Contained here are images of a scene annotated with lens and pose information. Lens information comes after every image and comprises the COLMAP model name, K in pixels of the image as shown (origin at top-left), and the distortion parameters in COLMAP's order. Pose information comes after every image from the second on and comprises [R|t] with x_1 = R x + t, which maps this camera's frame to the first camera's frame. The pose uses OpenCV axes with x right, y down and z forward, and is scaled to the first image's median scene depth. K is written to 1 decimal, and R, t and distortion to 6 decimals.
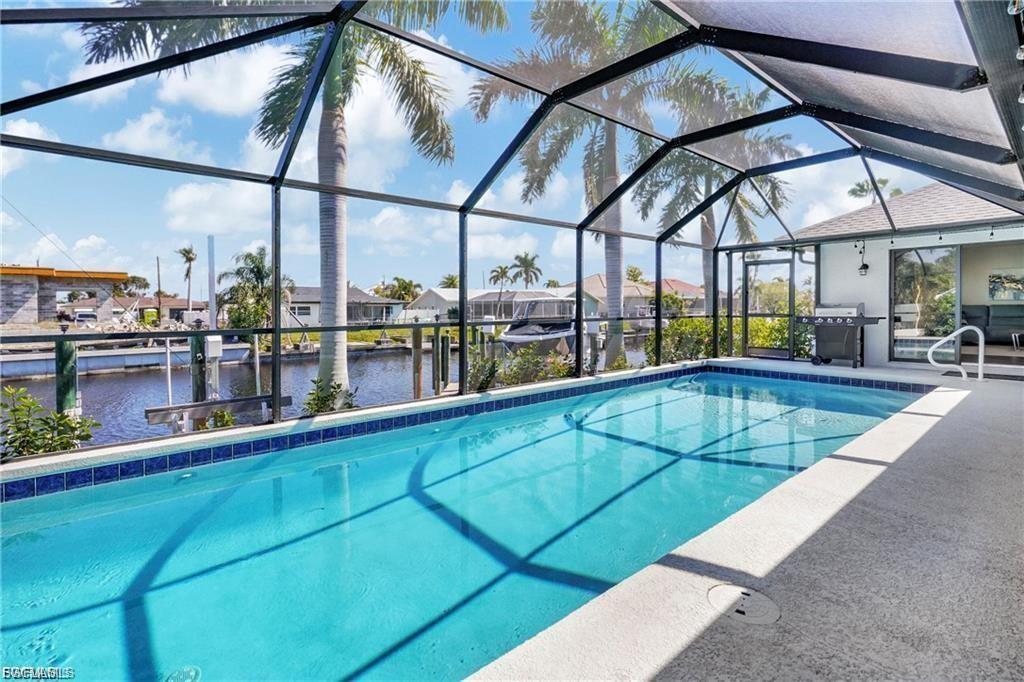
lens RADIAL K [[489.0, 0, 509.8], [0, 489.0, 316.4], [0, 0, 1]] dist [0.000675, 0.000433]
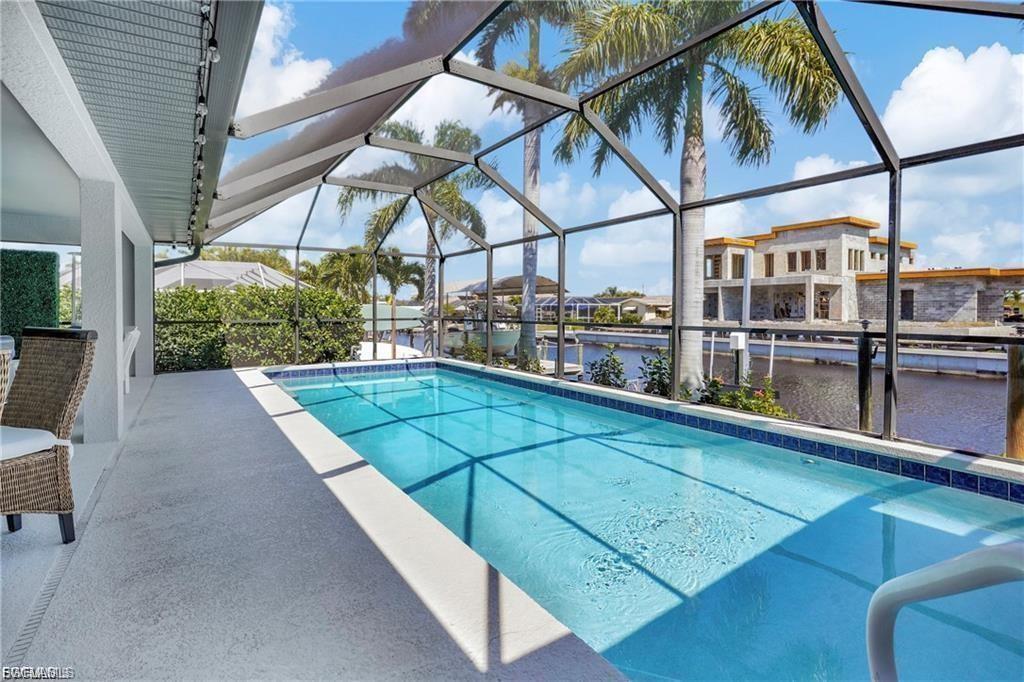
lens RADIAL K [[501.2, 0, 520.7], [0, 501.2, 328.5], [0, 0, 1]] dist [0.002306, 0.001211]
pose [[-0.123004, 0.045318, -0.991371, 0.209686], [-0.020156, 0.998637, 0.048150, -0.005341], [0.992202, 0.025905, -0.121922, 0.186340]]
